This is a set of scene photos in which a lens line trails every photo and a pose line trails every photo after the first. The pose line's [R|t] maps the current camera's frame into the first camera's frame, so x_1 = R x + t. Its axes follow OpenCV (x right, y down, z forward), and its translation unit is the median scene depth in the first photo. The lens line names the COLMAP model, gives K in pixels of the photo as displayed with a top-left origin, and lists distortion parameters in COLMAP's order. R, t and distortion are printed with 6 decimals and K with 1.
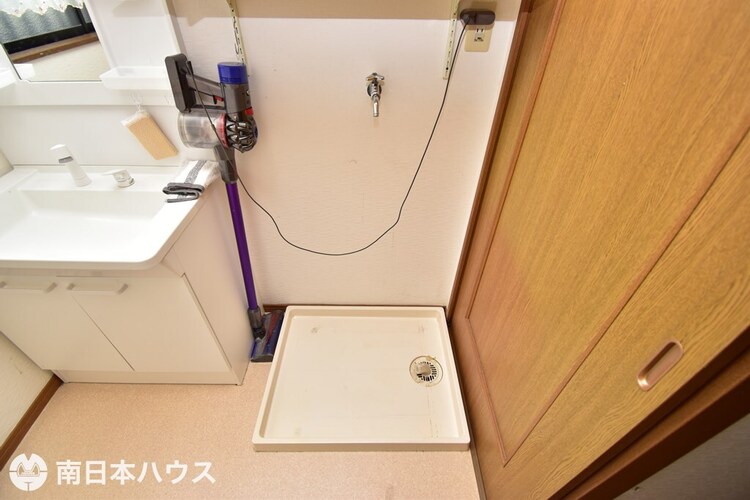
lens RADIAL K [[336.6, 0, 373.1], [0, 336.6, 248.9], [0, 0, 1]] dist [-0.020491, -0.002267]
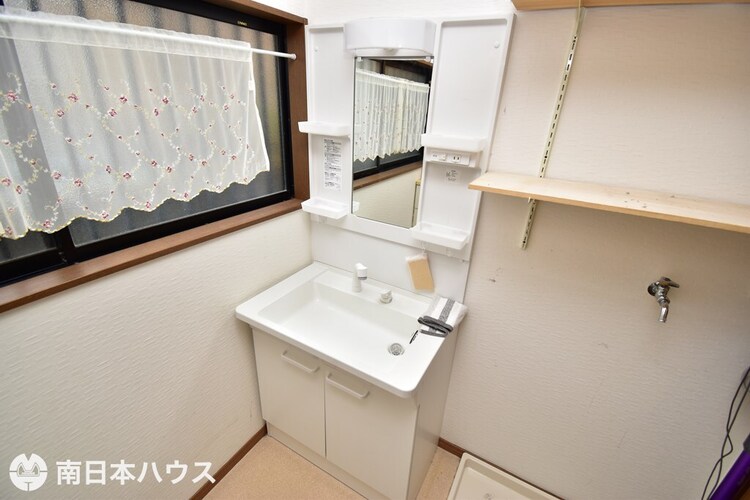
lens RADIAL K [[336.6, 0, 372.5], [0, 336.6, 247.7], [0, 0, 1]] dist [-0.020491, -0.002267]
pose [[0.859254, 0.216506, -0.463474, -0.274430], [-0.349368, 0.910177, -0.222532, -0.085344], [0.373663, 0.353134, 0.857713, -0.156304]]
